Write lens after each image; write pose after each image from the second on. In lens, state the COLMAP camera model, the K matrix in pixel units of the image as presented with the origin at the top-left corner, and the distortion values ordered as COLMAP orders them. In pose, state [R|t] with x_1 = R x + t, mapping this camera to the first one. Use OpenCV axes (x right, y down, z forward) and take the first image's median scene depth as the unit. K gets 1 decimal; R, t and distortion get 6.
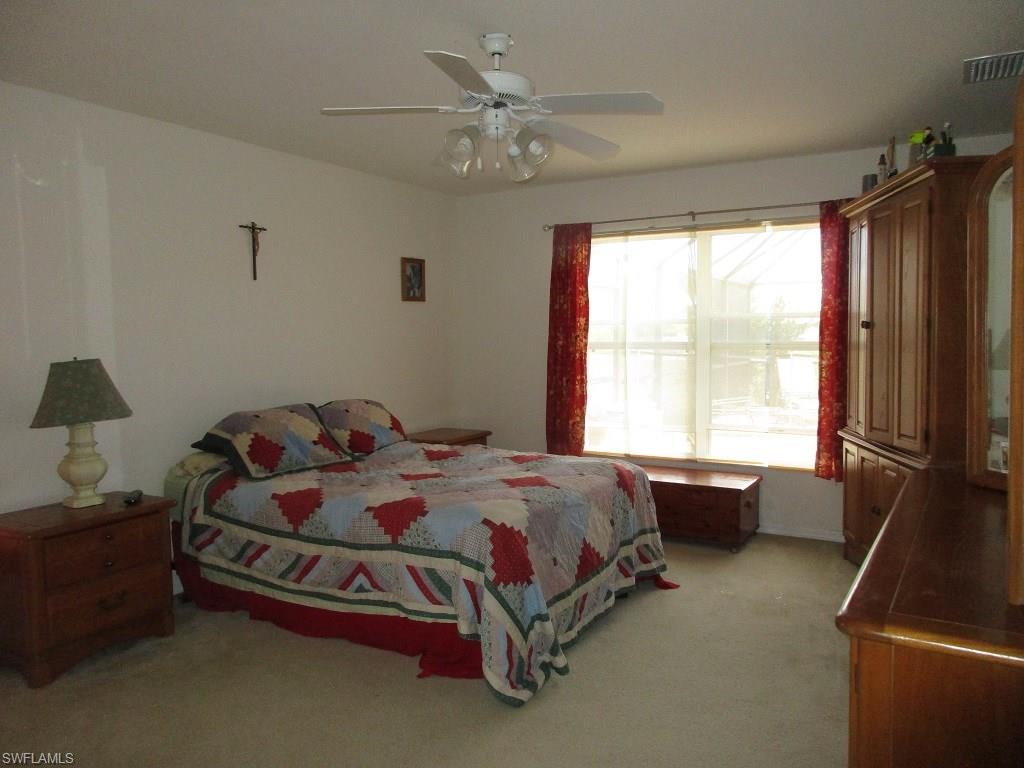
lens RADIAL K [[758.6, 0, 512.0], [0, 758.6, 384.0], [0, 0, 1]] dist [-0.084849, -0.000228]
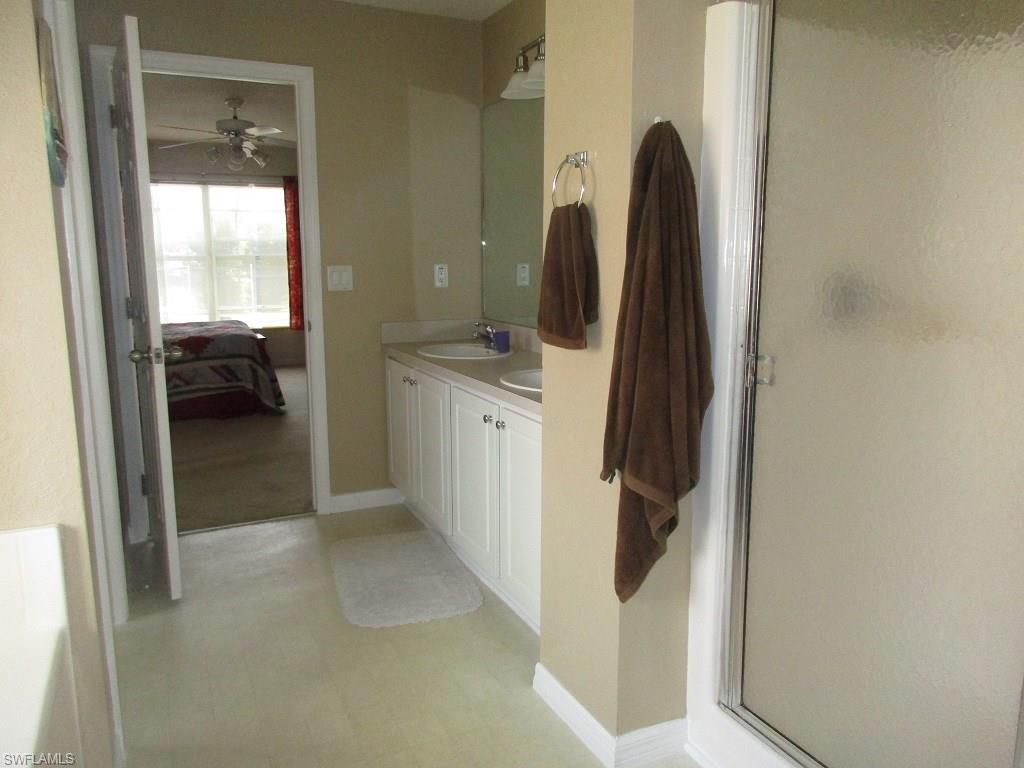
lens RADIAL K [[758.6, 0, 512.0], [0, 758.6, 384.0], [0, 0, 1]] dist [-0.084849, -0.000228]
pose [[0.544963, -0.129426, 0.828410, -0.832114], [0.043691, 0.991056, 0.126094, 0.047503], [-0.837321, -0.032523, 0.545744, -0.450367]]
